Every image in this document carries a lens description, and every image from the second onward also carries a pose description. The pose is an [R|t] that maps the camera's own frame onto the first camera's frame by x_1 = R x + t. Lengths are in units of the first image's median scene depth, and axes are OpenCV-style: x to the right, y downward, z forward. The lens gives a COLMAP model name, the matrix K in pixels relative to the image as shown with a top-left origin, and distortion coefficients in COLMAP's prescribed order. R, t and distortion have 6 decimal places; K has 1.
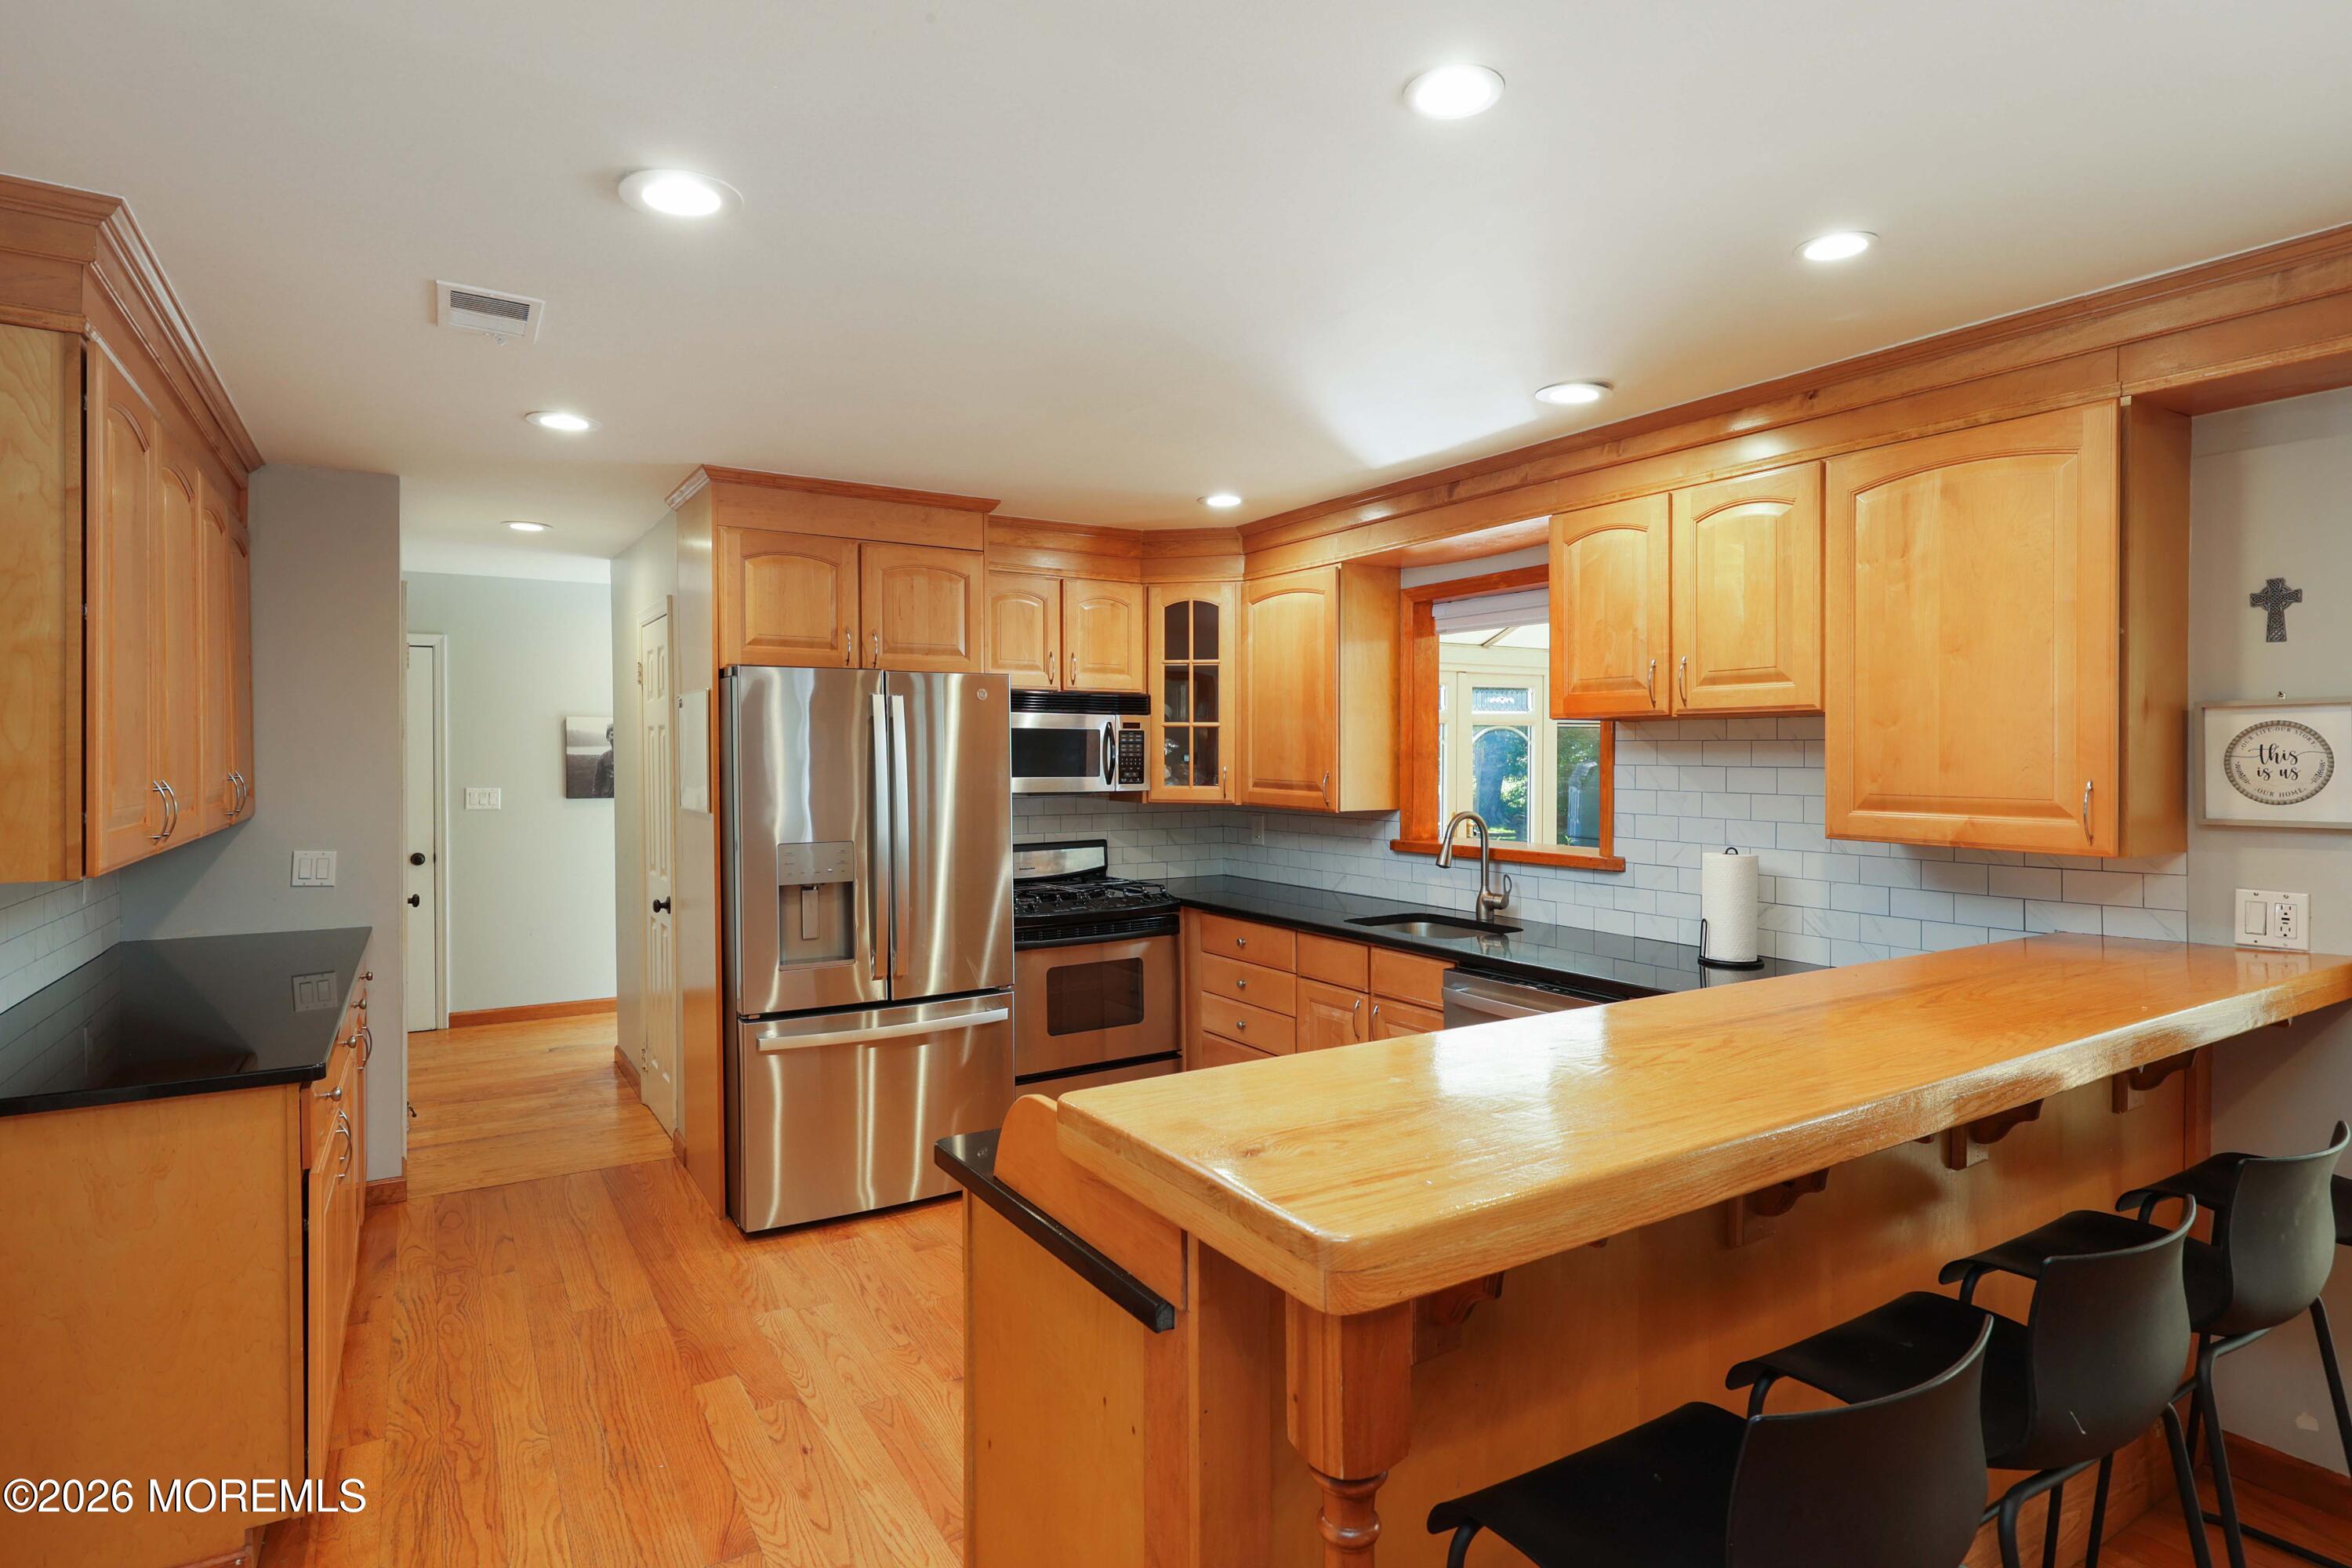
lens RADIAL K [[1237.2, 0, 1223.3], [0, 1237.2, 758.8], [0, 0, 1]] dist [0.003240, 0.000835]
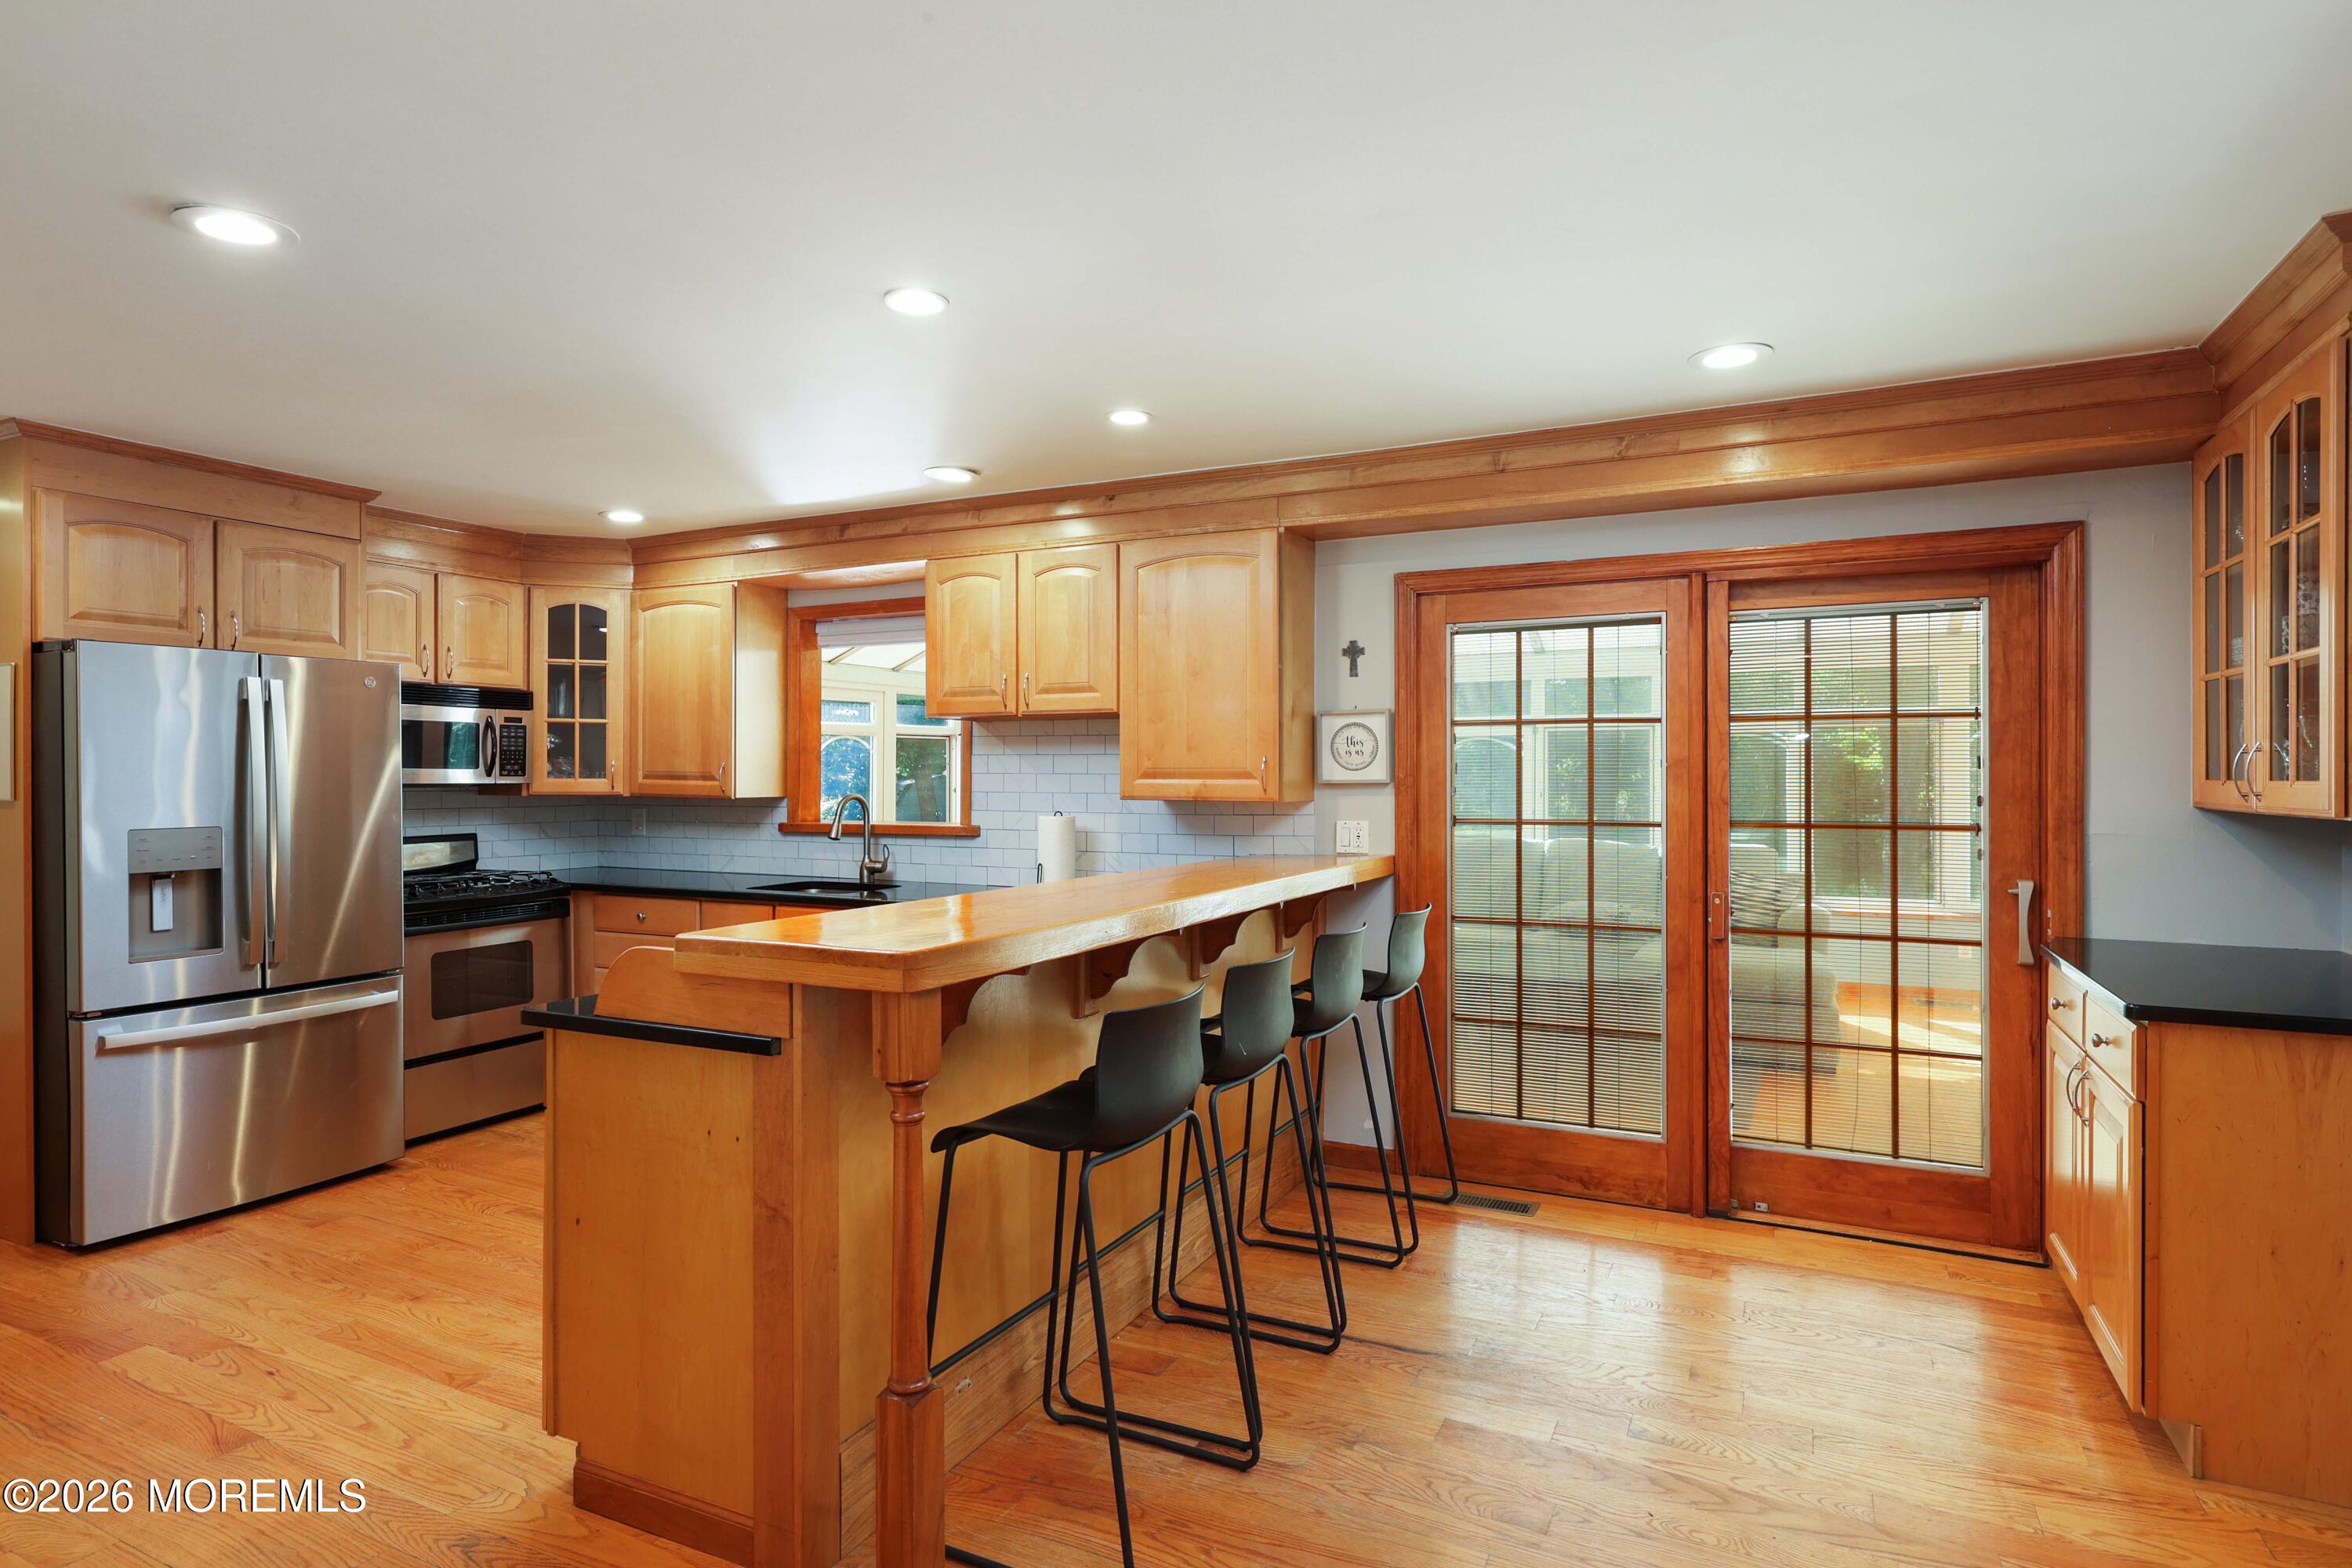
lens RADIAL K [[1237.2, 0, 1215.3], [0, 1237.2, 776.3], [0, 0, 1]] dist [0.003240, 0.000835]
pose [[0.856804, 0.000406, 0.515643, -0.137662], [0.002237, 0.999987, -0.004506, 0.033953], [-0.515638, 0.005014, 0.856792, -0.250920]]
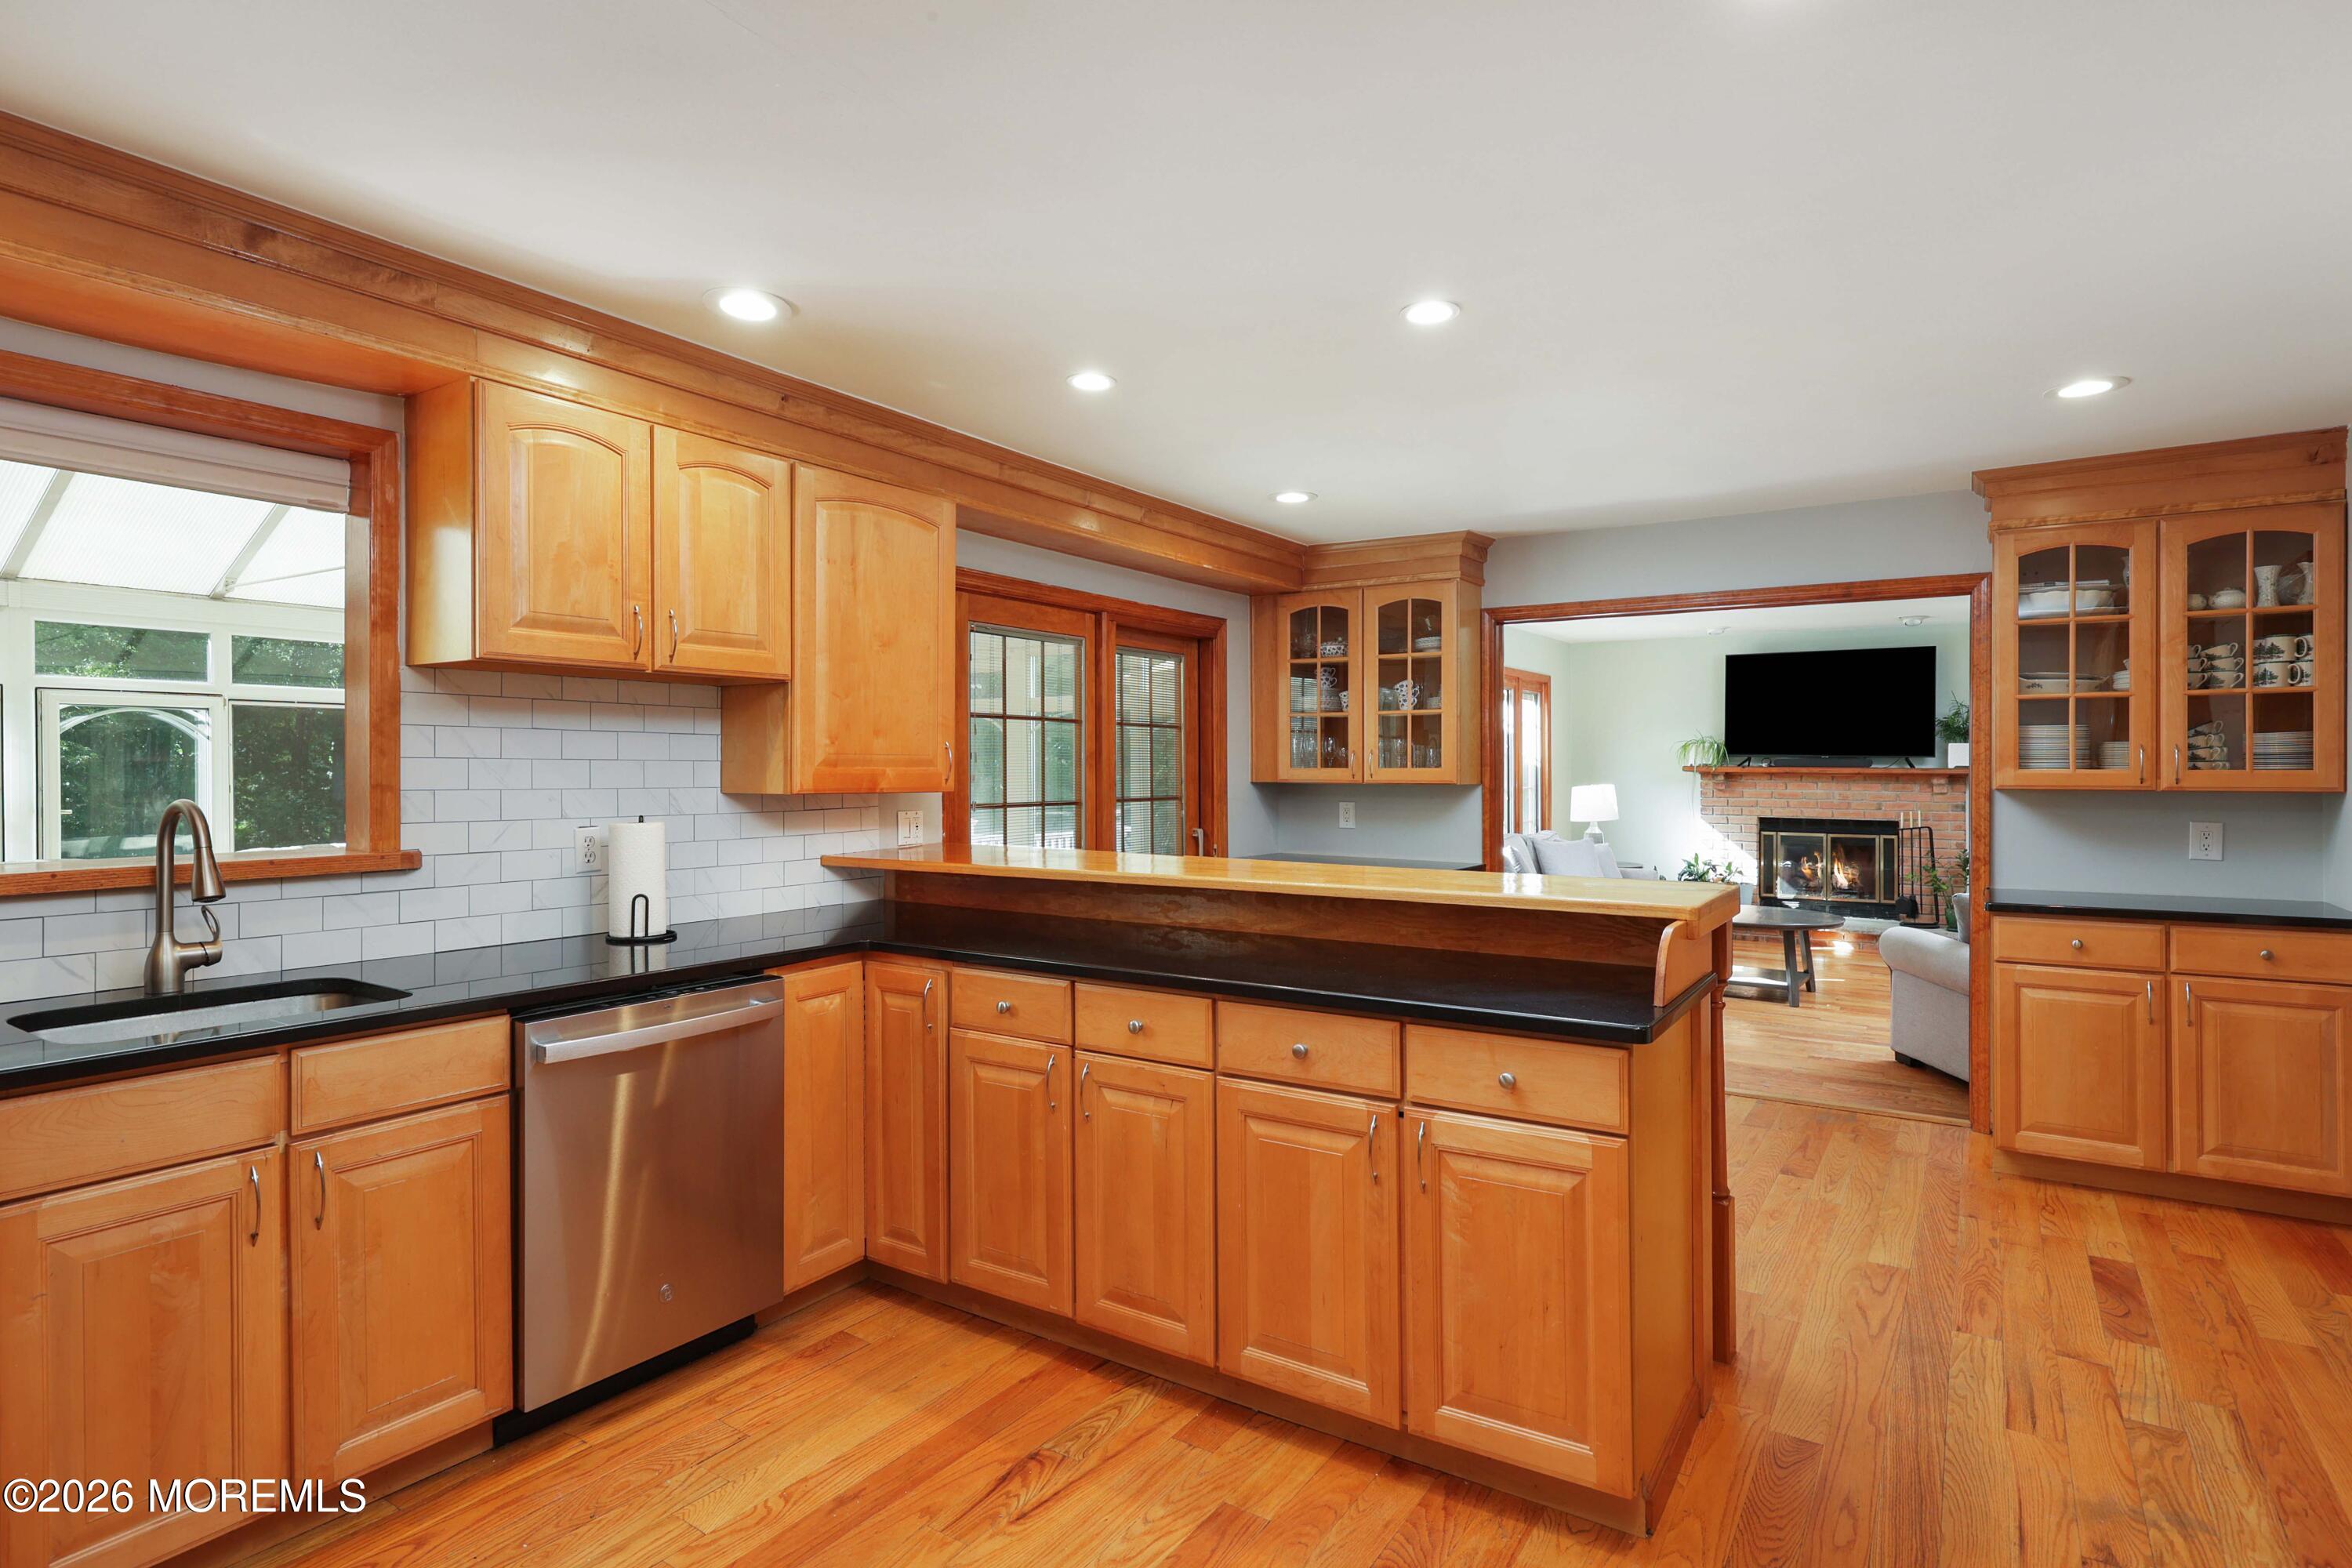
lens RADIAL K [[1237.2, 0, 1176.1], [0, 1237.2, 773.9], [0, 0, 1]] dist [0.003240, 0.000835]
pose [[-0.399246, -0.002260, 0.916841, -0.542224], [0.005666, 0.999972, 0.004932, 0.033187], [-0.916826, 0.007164, -0.399222, 0.880032]]
